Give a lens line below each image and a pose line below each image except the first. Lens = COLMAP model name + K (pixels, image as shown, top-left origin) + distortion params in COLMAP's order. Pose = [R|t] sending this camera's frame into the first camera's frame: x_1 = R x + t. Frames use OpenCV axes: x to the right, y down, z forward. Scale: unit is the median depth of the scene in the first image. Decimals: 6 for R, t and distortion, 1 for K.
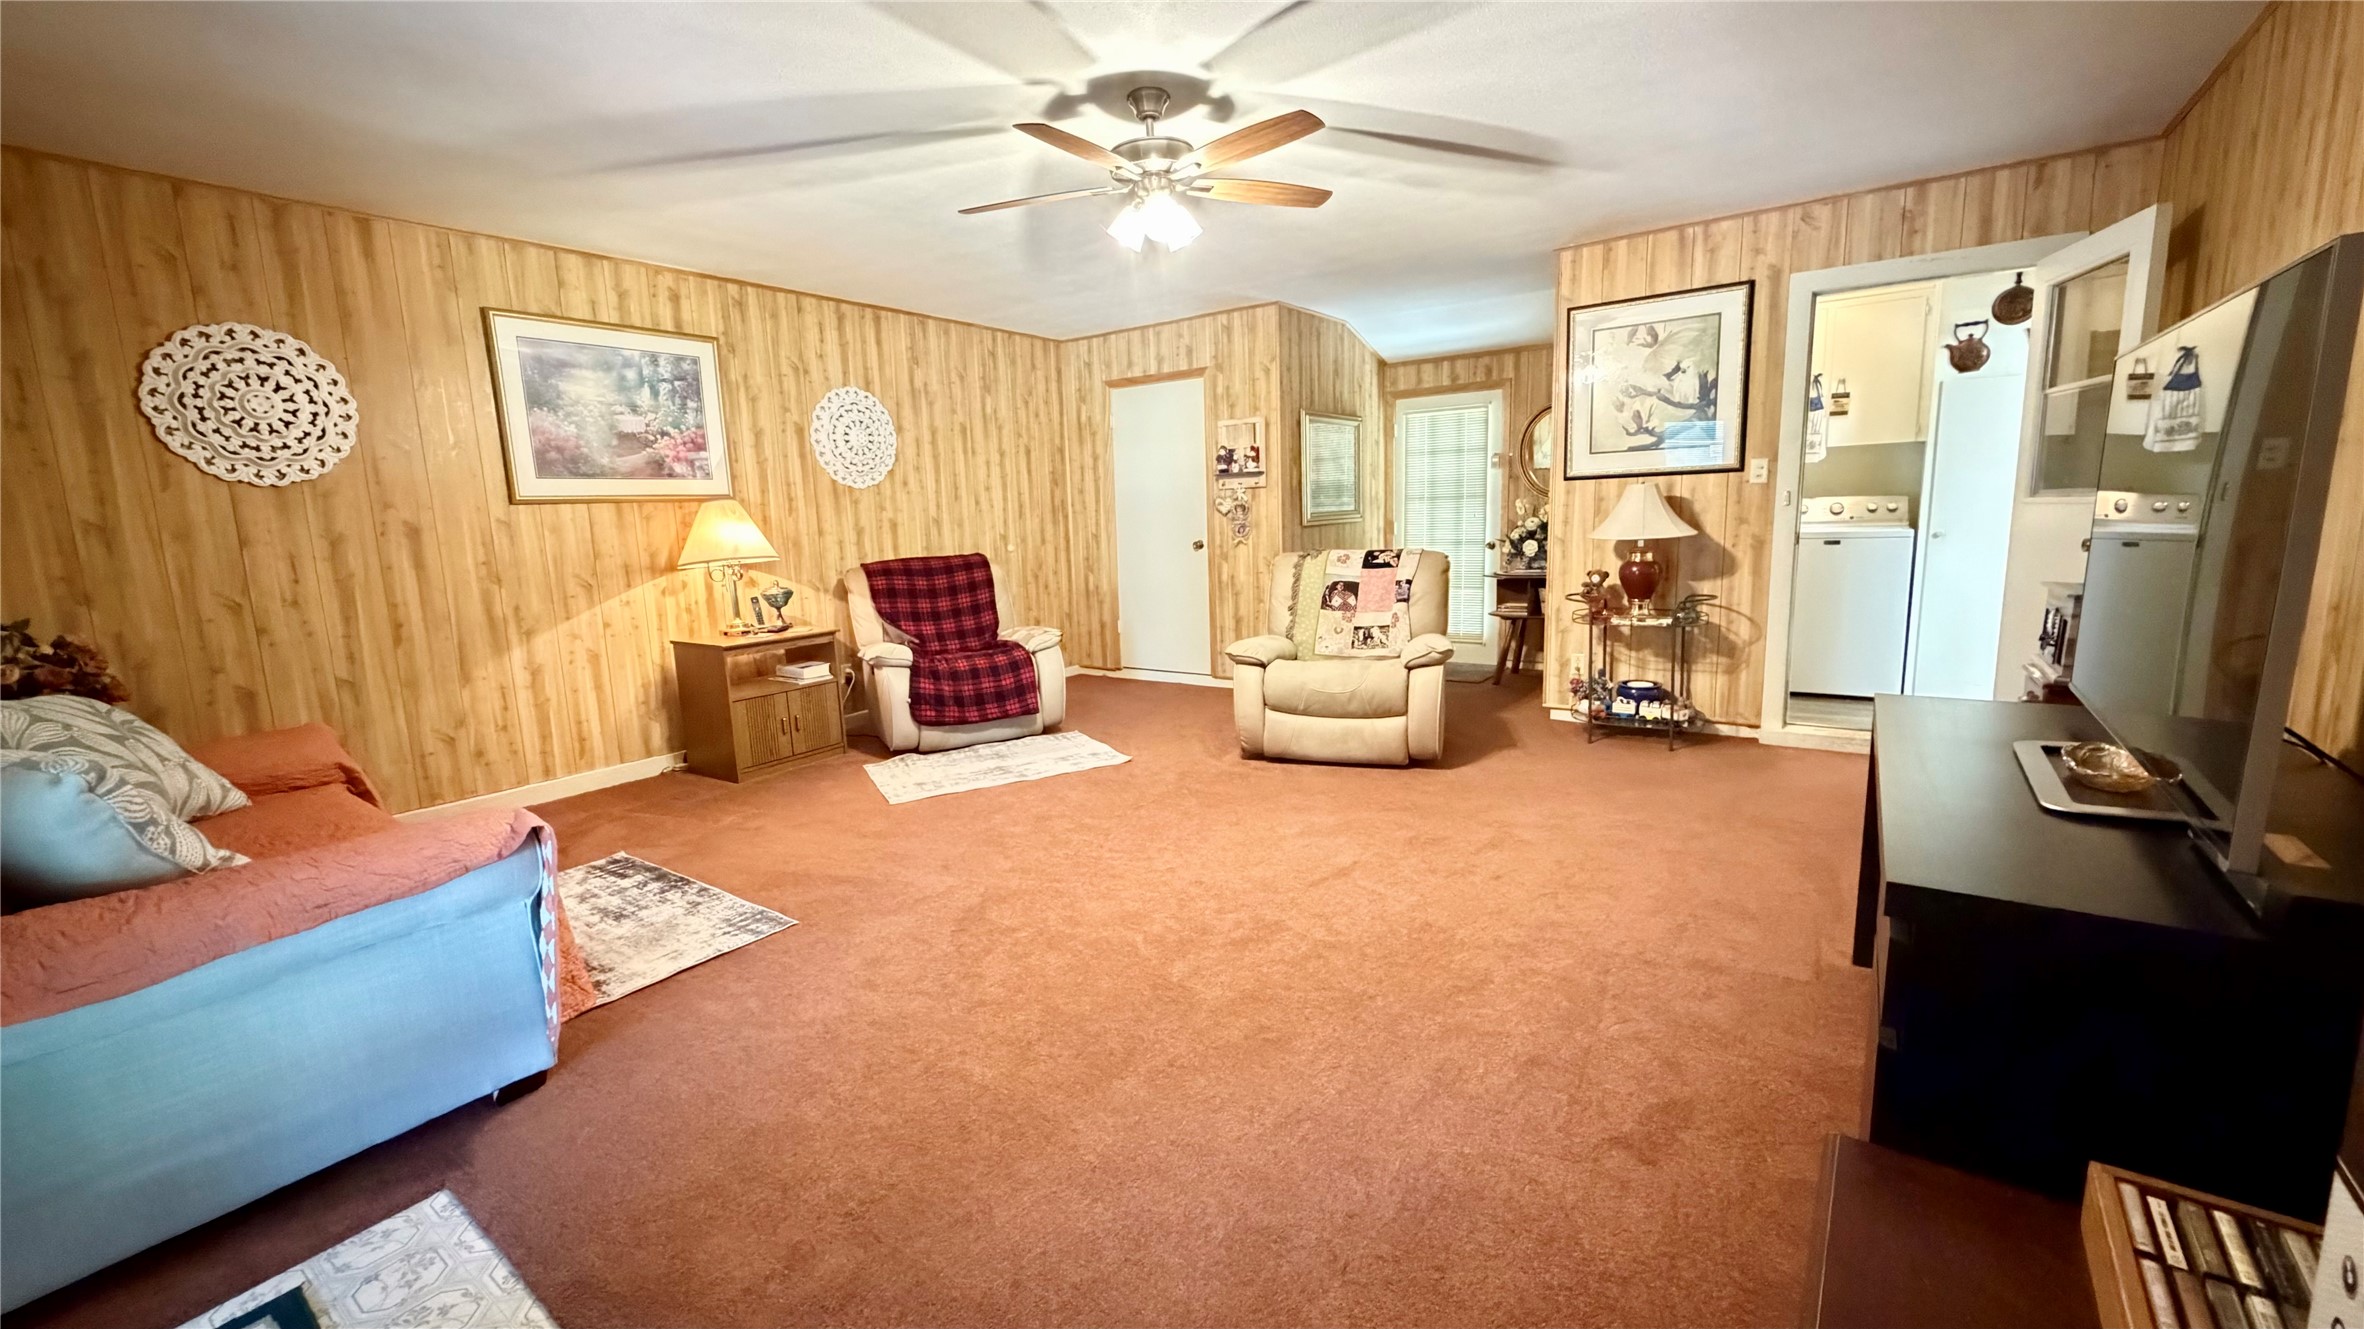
lens RADIAL K [[940.8, 0, 1175.9], [0, 940.8, 665.7], [0, 0, 1]] dist [0.001969, 0.000488]
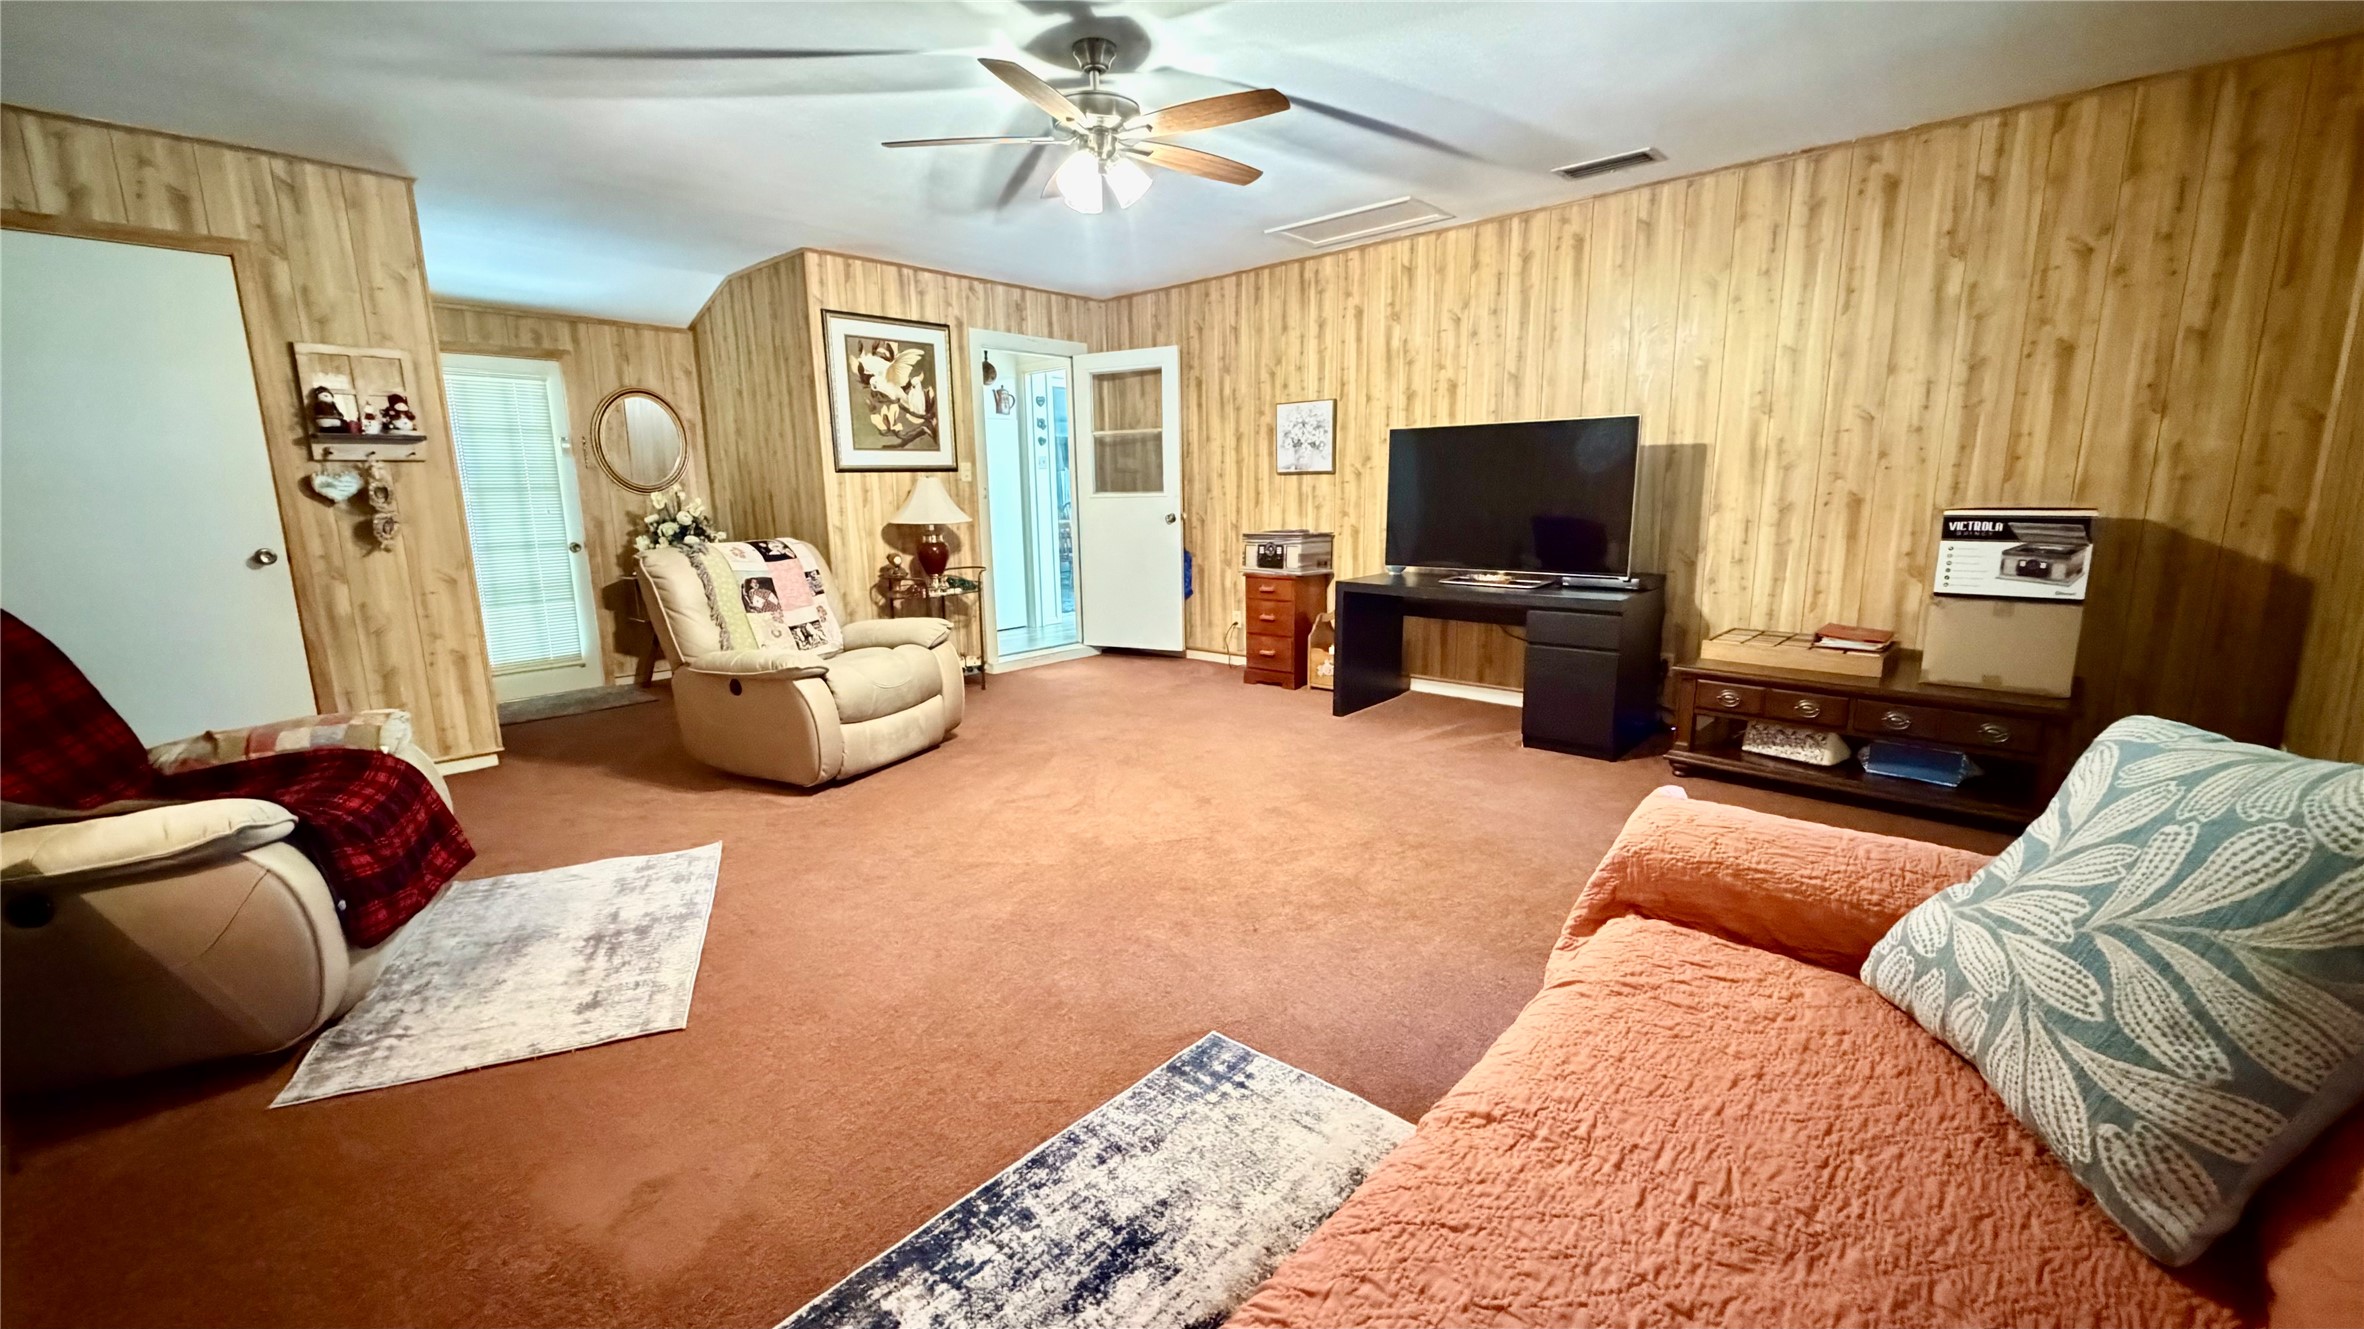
lens RADIAL K [[940.8, 0, 1175.9], [0, 940.8, 665.7], [0, 0, 1]] dist [0.001969, 0.000488]
pose [[0.103956, -0.153536, 0.982660, -0.699652], [0.173980, 0.975586, 0.134025, -0.066436], [-0.979247, 0.157030, 0.128130, 0.584762]]
